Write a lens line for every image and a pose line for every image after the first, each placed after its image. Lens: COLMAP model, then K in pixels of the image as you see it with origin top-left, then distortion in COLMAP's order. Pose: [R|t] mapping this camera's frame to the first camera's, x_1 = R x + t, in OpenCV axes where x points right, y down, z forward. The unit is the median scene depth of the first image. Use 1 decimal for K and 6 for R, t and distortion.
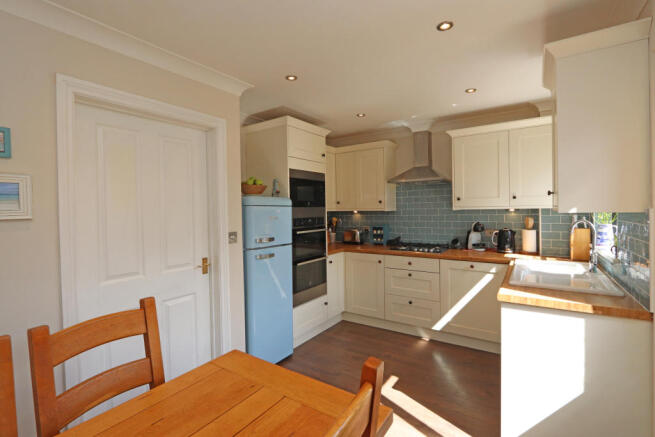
lens RADIAL K [[303.7, 0, 323.1], [0, 303.7, 213.2], [0, 0, 1]] dist [-0.023280, 0.006425]
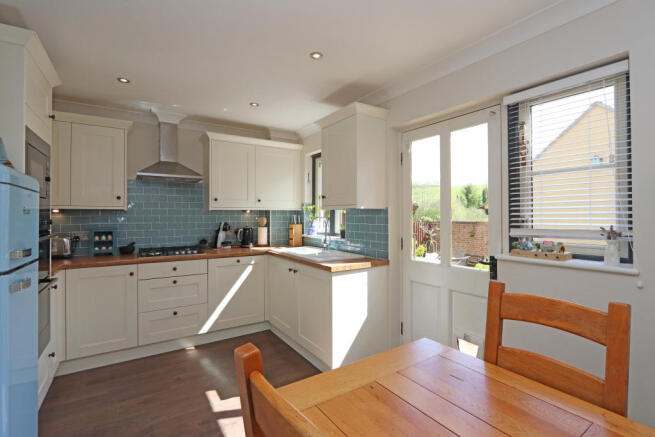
lens RADIAL K [[303.7, 0, 323.1], [0, 303.7, 213.2], [0, 0, 1]] dist [-0.023280, 0.006425]
pose [[0.376386, 0.021668, 0.926209, -0.370267], [0.007626, 0.999620, -0.026485, 0.029915], [-0.926431, 0.017032, 0.376078, 0.264061]]
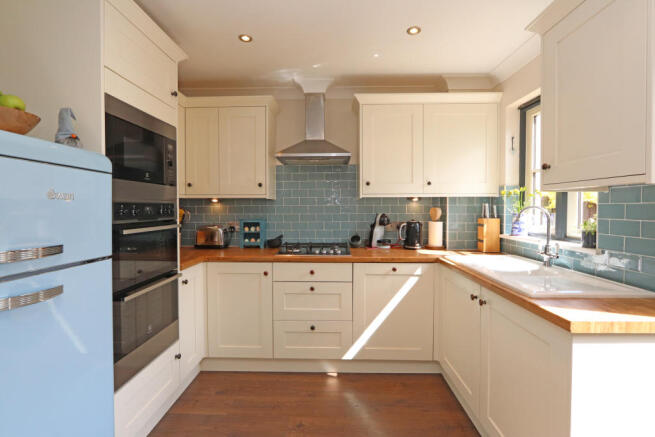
lens RADIAL K [[303.7, 0, 323.1], [0, 303.7, 213.2], [0, 0, 1]] dist [-0.023280, 0.006425]
pose [[0.840149, 0.004849, 0.542334, -0.071819], [-0.004049, 0.999988, -0.002669, 0.031742], [-0.542340, 0.000047, 0.840159, 0.399048]]
